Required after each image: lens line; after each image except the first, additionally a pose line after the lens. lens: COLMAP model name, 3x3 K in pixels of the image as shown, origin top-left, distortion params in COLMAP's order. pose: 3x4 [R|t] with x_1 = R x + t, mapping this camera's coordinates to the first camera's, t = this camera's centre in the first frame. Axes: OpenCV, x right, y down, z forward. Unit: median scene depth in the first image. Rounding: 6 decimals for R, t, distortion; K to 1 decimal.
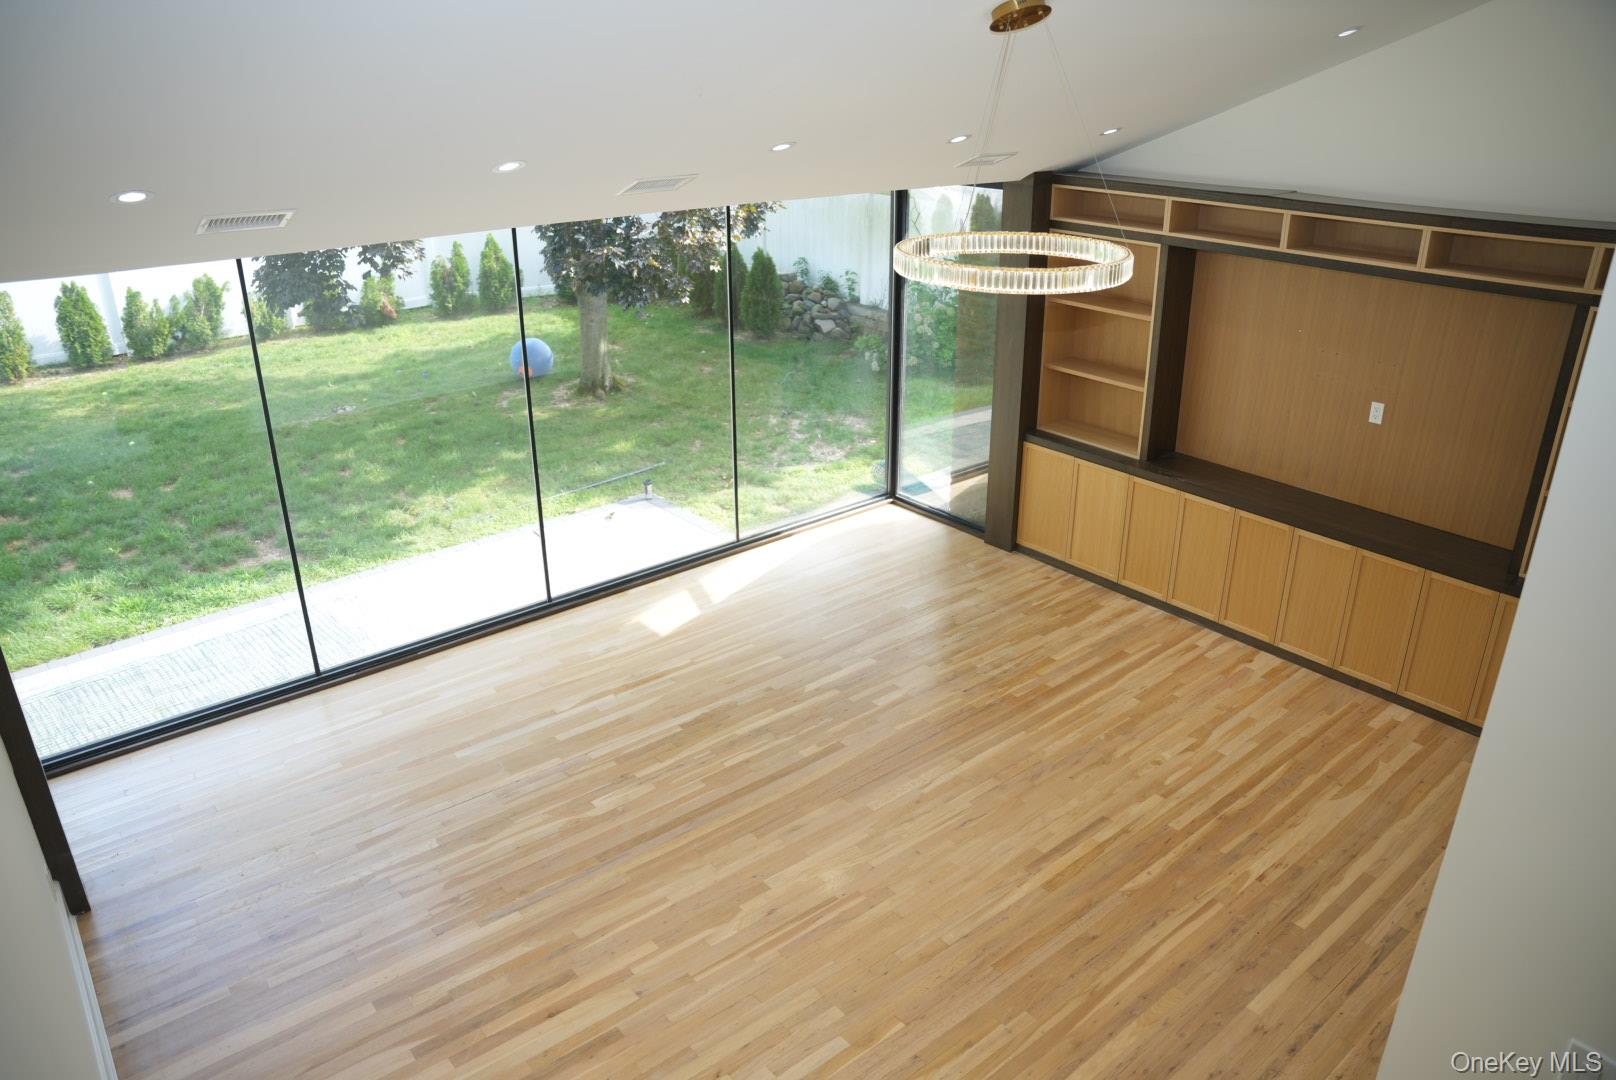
lens RADIAL K [[1106.4, 0, 808.0], [0, 1106.4, 540.0], [0, 0, 1]] dist [-0.152895, 0.102596]
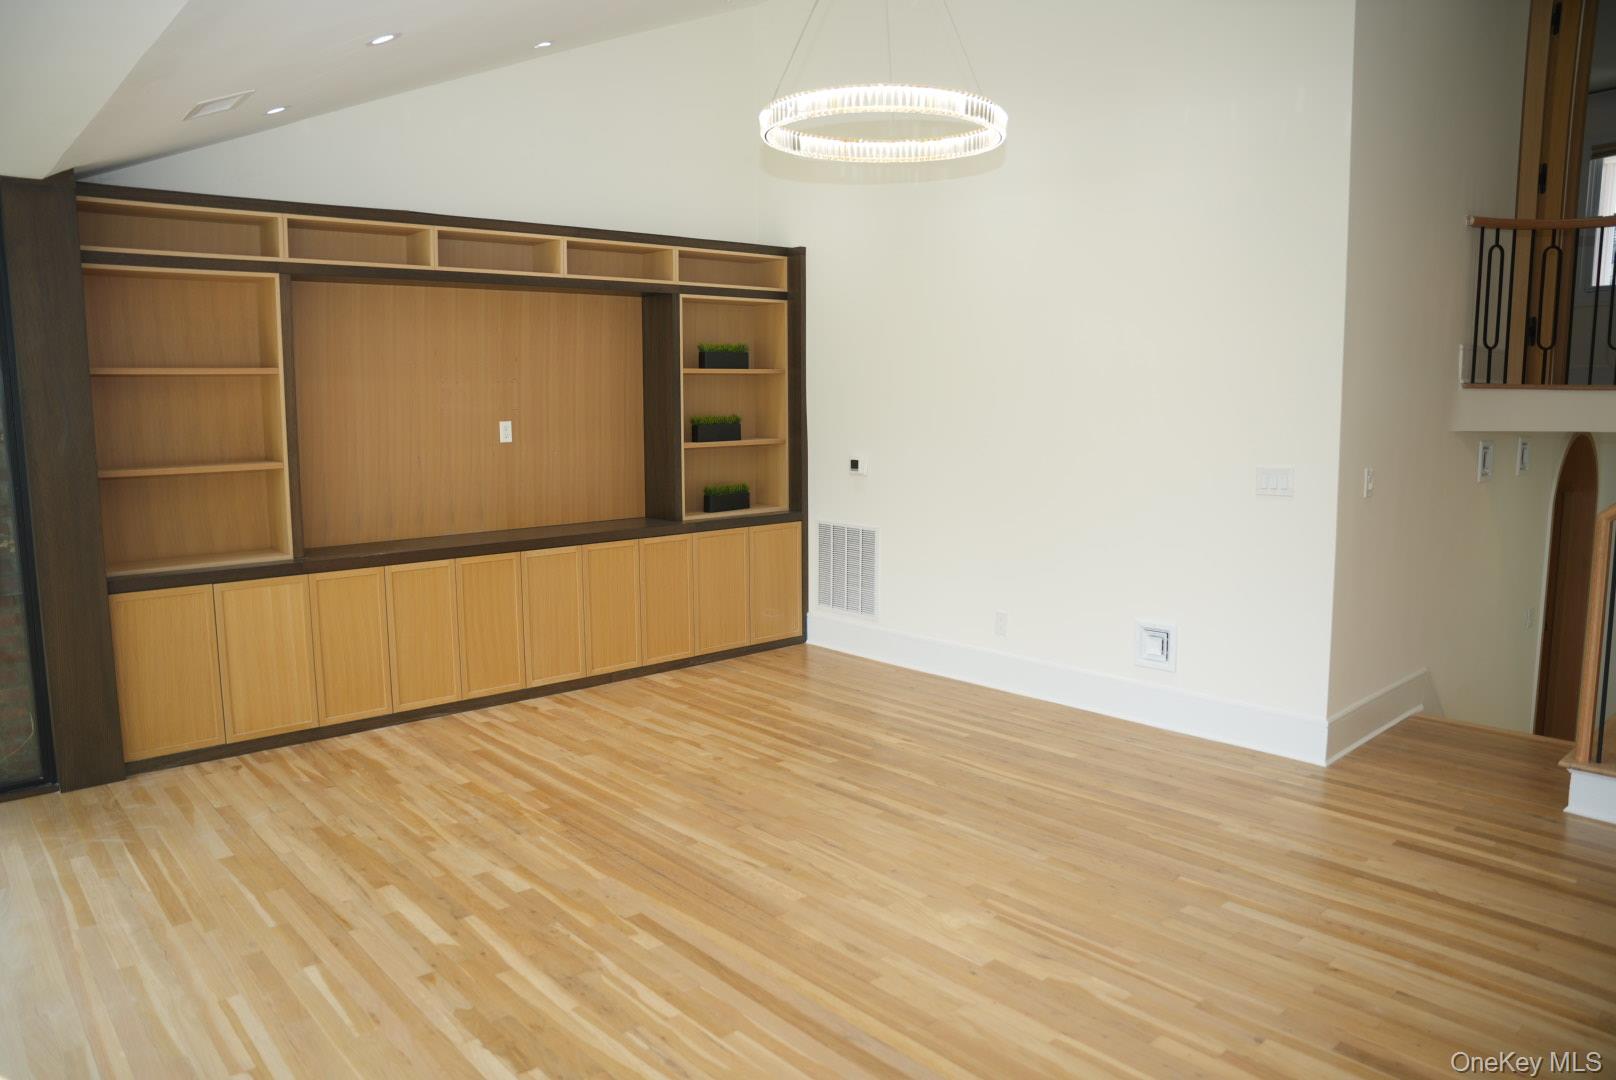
lens RADIAL K [[1106.4, 0, 808.0], [0, 1106.4, 540.0], [0, 0, 1]] dist [-0.152895, 0.102596]
pose [[-0.025063, -0.128500, 0.991393, -0.522996], [0.397251, 0.908763, 0.127832, -0.045607], [-0.917368, 0.397036, 0.028271, 0.756477]]
